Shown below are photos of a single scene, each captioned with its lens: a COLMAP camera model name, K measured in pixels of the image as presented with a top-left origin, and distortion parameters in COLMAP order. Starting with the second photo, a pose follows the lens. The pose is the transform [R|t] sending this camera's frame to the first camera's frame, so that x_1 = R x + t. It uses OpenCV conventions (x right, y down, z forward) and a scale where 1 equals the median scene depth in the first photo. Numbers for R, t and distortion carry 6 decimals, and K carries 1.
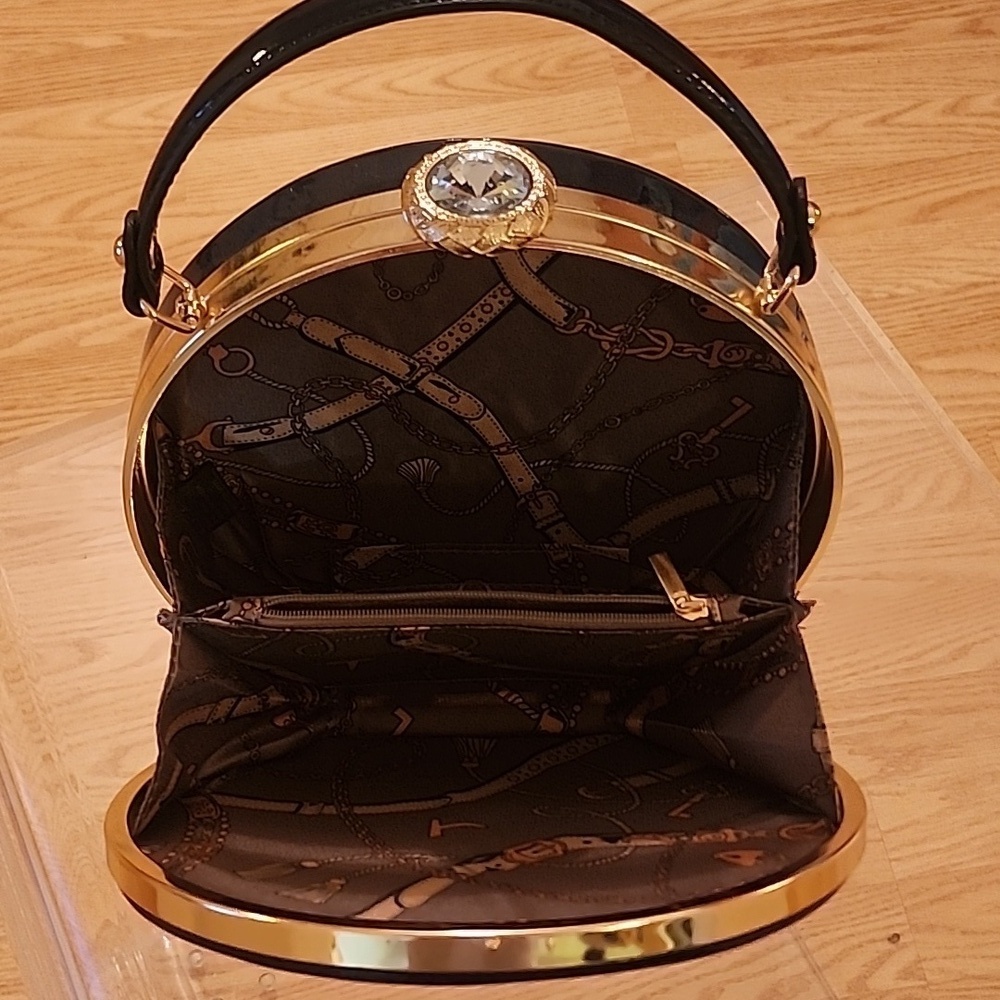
lens RADIAL K [[1845.8, 0, 502.4], [0, 1845.8, 475.2], [0, 0, 1]] dist [0.050852, -0.308818]
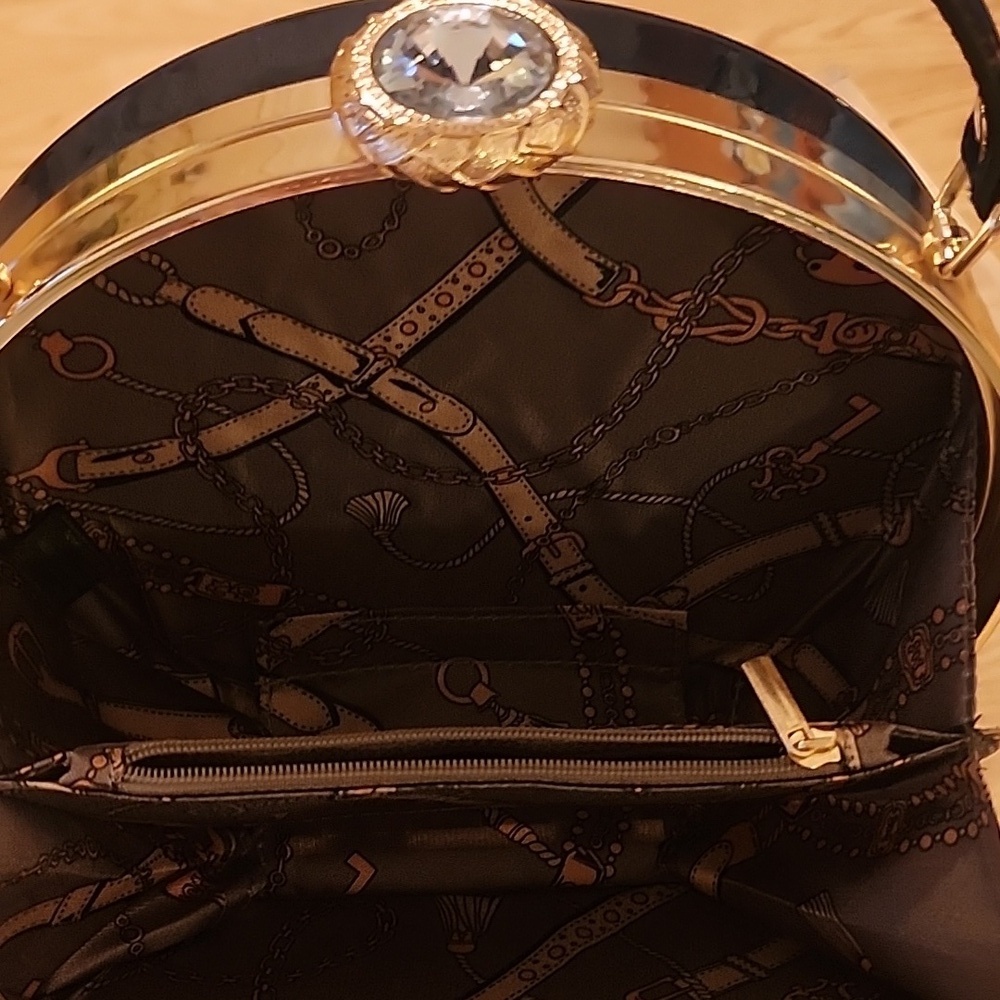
lens RADIAL K [[1845.8, 0, 502.4], [0, 1845.8, 475.2], [0, 0, 1]] dist [0.050852, -0.308818]
pose [[0.999774, -0.016627, 0.013252, -0.009031], [0.016053, 0.998976, 0.042302, -0.045306], [-0.013942, -0.042079, 0.999017, 0.354174]]
